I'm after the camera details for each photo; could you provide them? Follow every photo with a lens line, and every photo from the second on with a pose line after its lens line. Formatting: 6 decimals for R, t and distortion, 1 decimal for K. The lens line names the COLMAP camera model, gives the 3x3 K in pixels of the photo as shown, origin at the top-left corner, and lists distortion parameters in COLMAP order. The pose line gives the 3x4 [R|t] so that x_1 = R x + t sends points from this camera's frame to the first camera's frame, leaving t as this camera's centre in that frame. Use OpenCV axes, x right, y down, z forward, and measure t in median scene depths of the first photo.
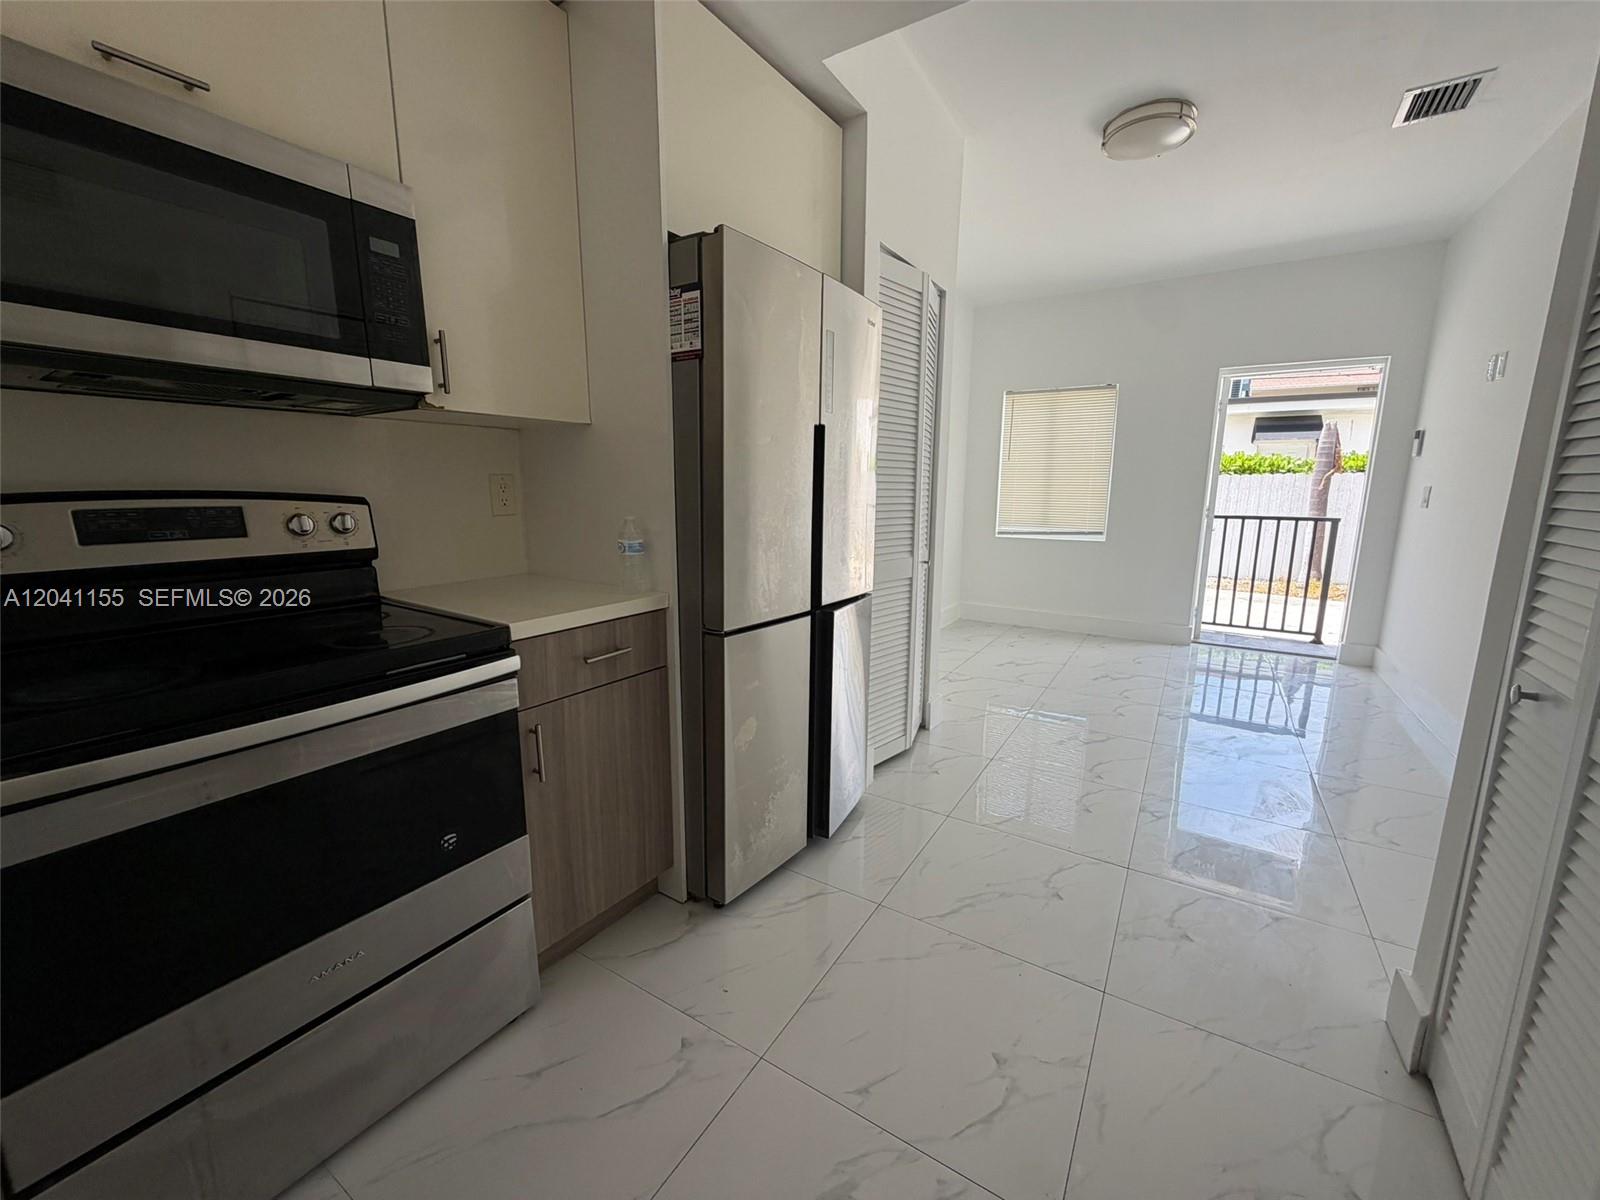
lens RADIAL K [[638.5, 0, 800.0], [0, 638.5, 600.0], [0, 0, 1]] dist [0.001472, 0.000147]
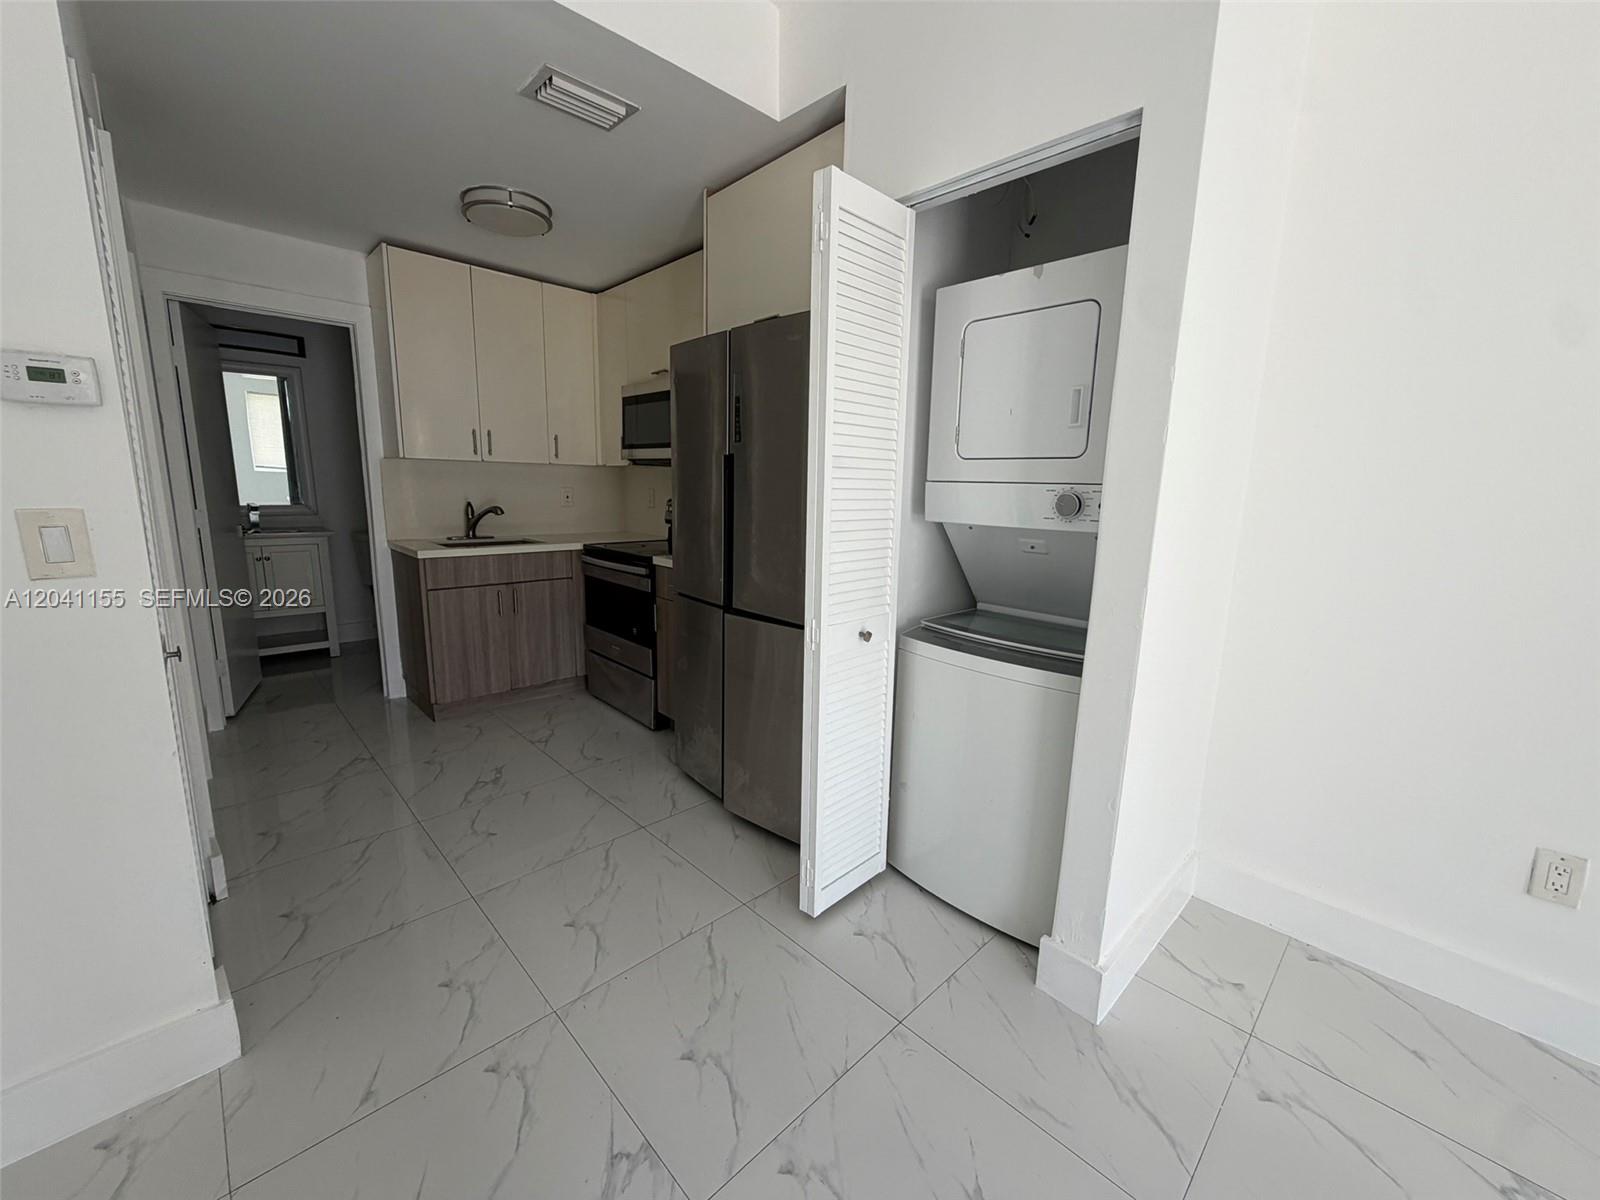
lens RADIAL K [[638.5, 0, 800.0], [0, 638.5, 600.0], [0, 0, 1]] dist [0.001472, 0.000147]
pose [[-0.241870, 0.163386, -0.956454, 0.404198], [-0.199652, 0.956249, 0.213839, -0.100578], [0.949546, 0.242679, -0.198668, 0.485138]]
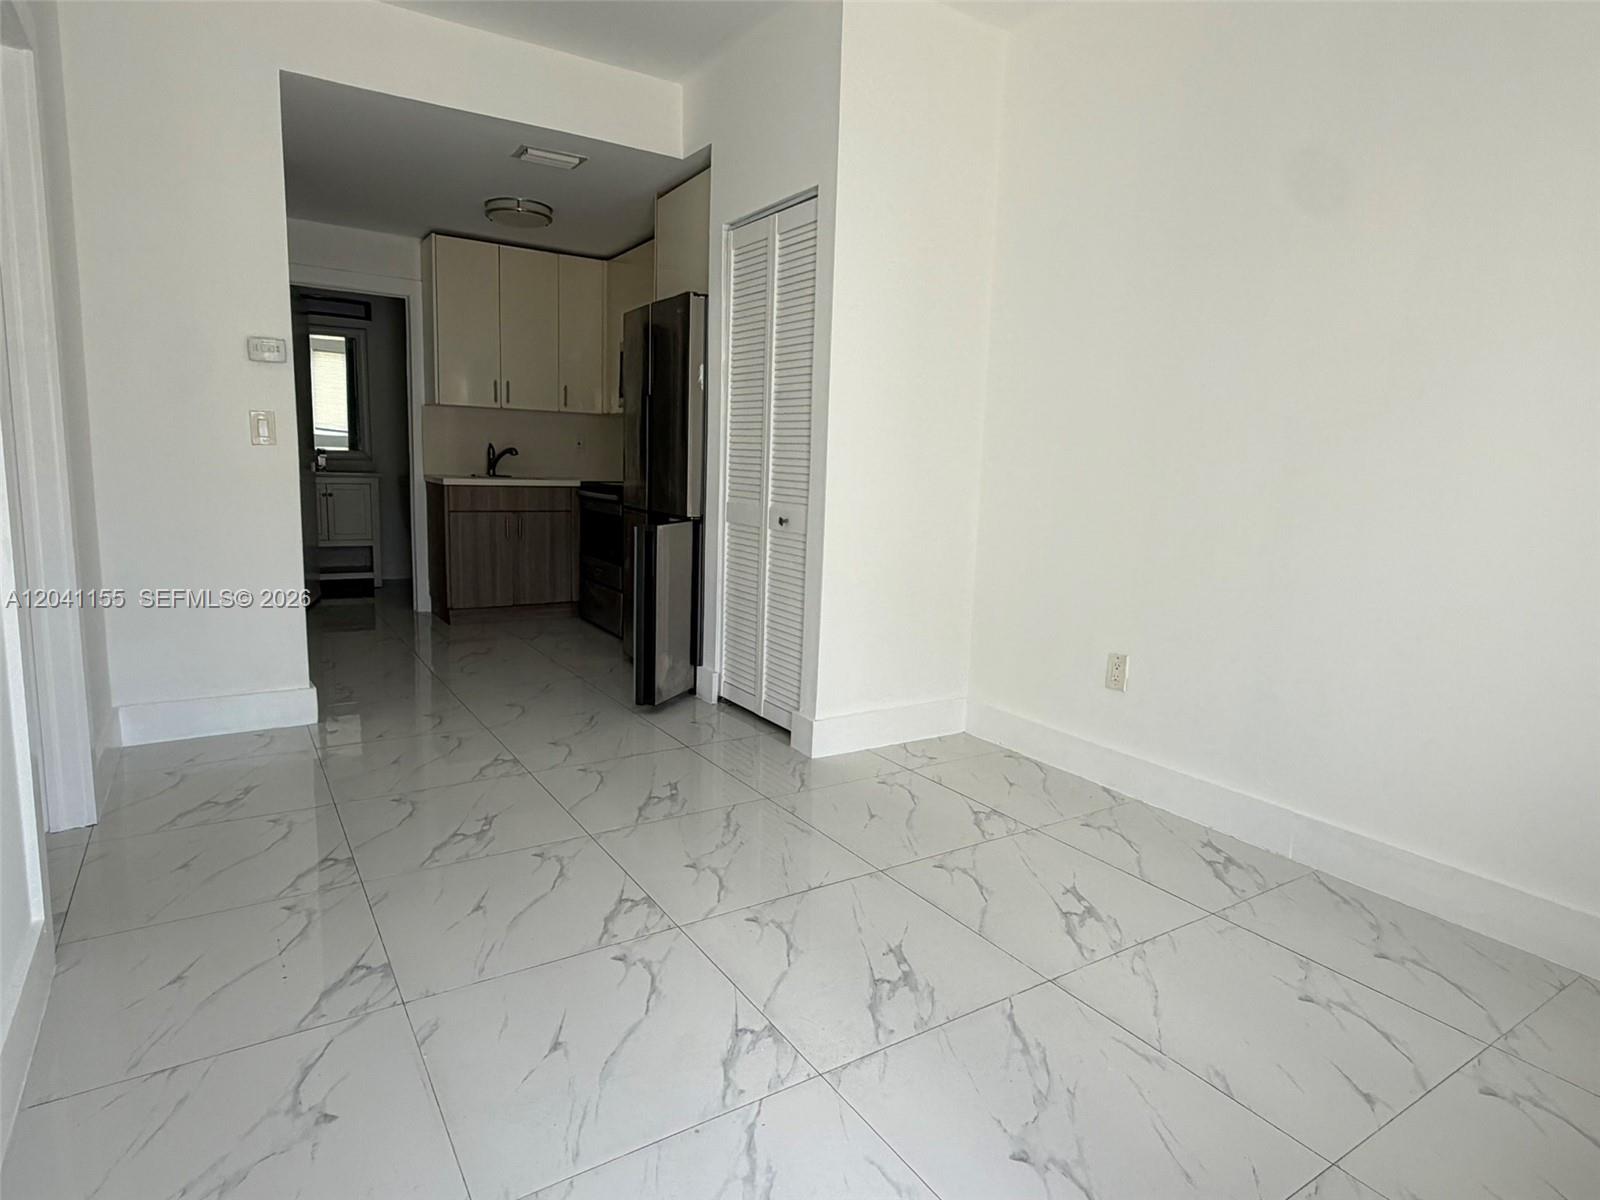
lens RADIAL K [[909.0, 0, 822.2], [0, 909.0, 595.7], [0, 0, 1]] dist [-0.000578, 0.000386]
pose [[-0.413194, 0.112895, -0.903618, 0.669335], [-0.200558, 0.956640, 0.211227, -0.122251], [0.888284, 0.268505, -0.372636, 0.802113]]
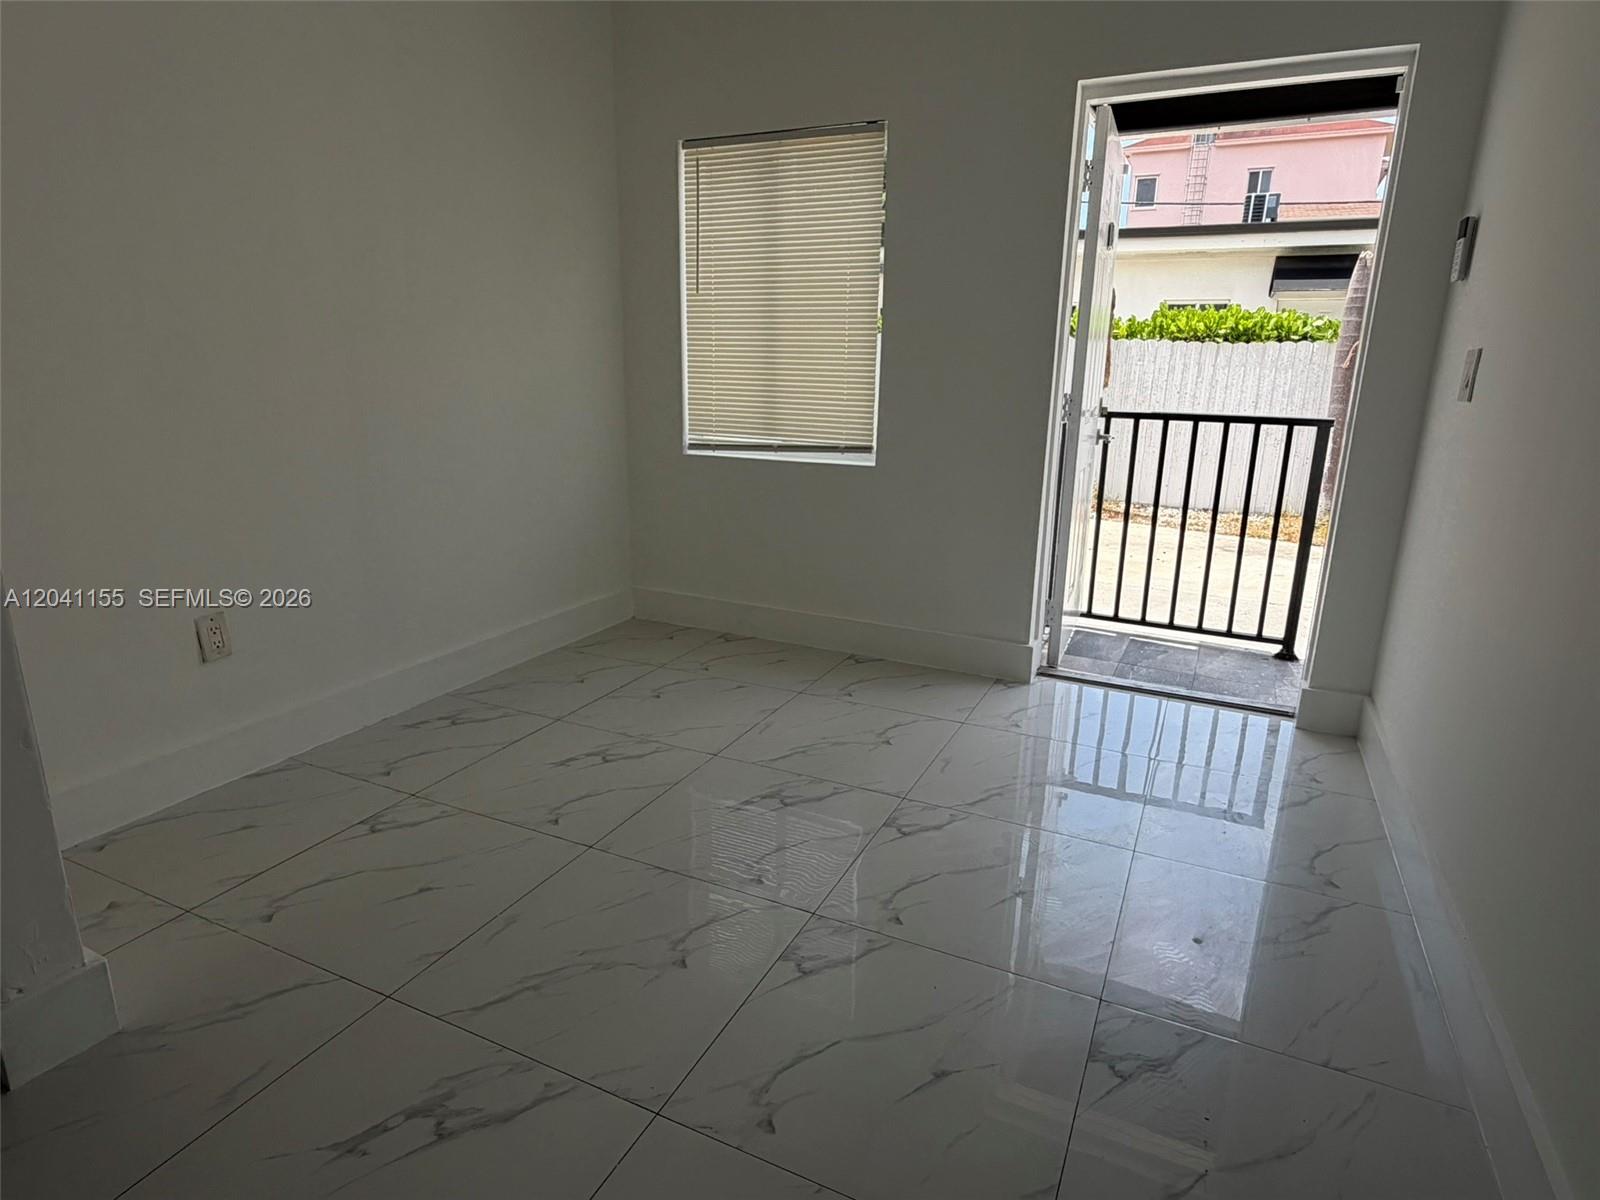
lens RADIAL K [[897.3, 0, 800.0], [0, 897.3, 600.0], [0, 0, 1]] dist [0.002938, 0.001609]
pose [[0.993714, -0.017481, 0.110578, 0.318846], [0.008148, 0.996407, 0.084296, -0.045435], [-0.111655, -0.082865, 0.990286, 0.304334]]
